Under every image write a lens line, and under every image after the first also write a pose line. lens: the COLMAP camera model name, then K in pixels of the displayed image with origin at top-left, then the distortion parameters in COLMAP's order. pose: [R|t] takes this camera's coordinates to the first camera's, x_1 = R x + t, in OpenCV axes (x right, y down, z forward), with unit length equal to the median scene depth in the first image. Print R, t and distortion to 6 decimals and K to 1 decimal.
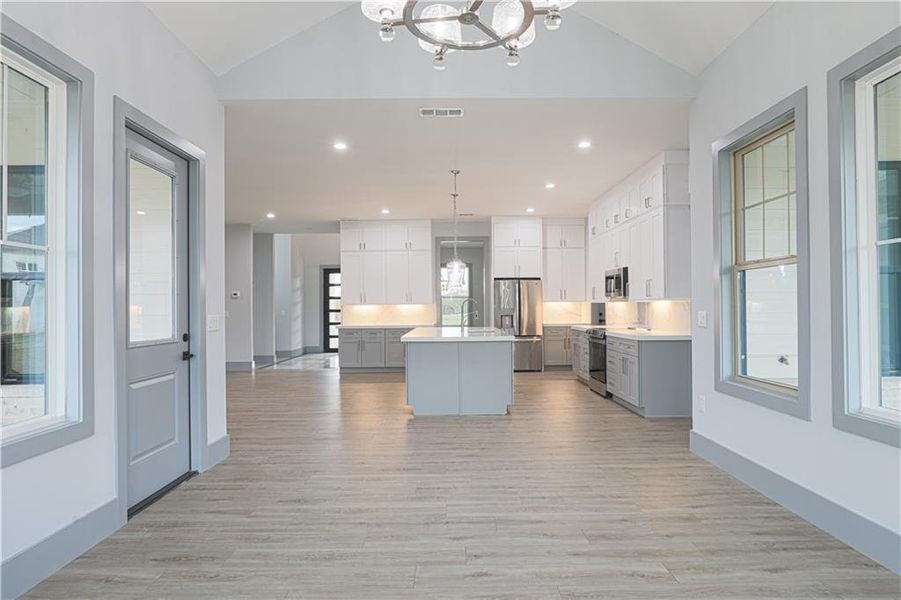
lens RADIAL K [[491.6, 0, 448.7], [0, 491.6, 301.5], [0, 0, 1]] dist [-0.006241, -0.002058]
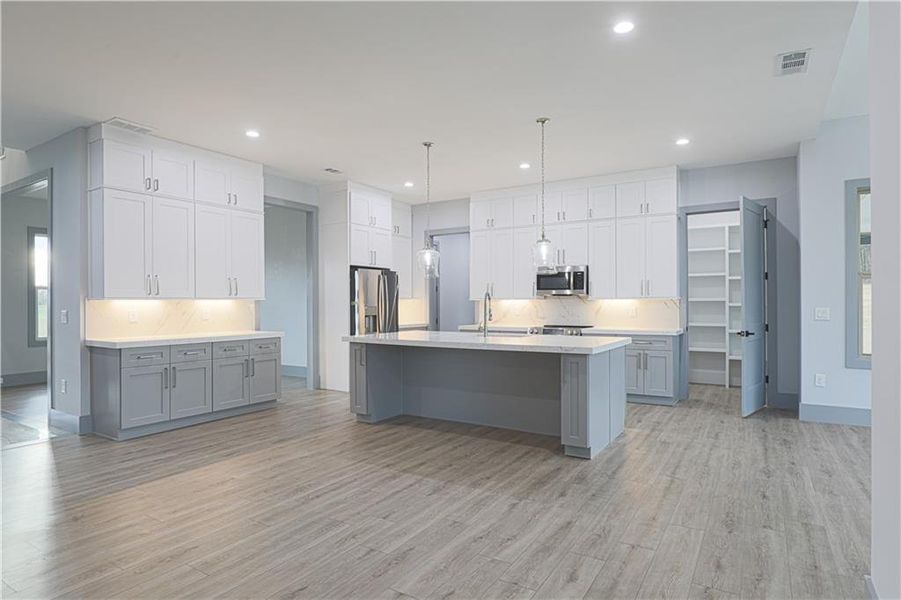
lens RADIAL K [[491.6, 0, 450.3], [0, 491.6, 304.1], [0, 0, 1]] dist [-0.006241, -0.002058]
pose [[0.531387, 0.008469, 0.847087, -0.559675], [-0.012816, 0.999916, -0.001957, 0.012388], [-0.847032, -0.009816, 0.531451, 0.586437]]
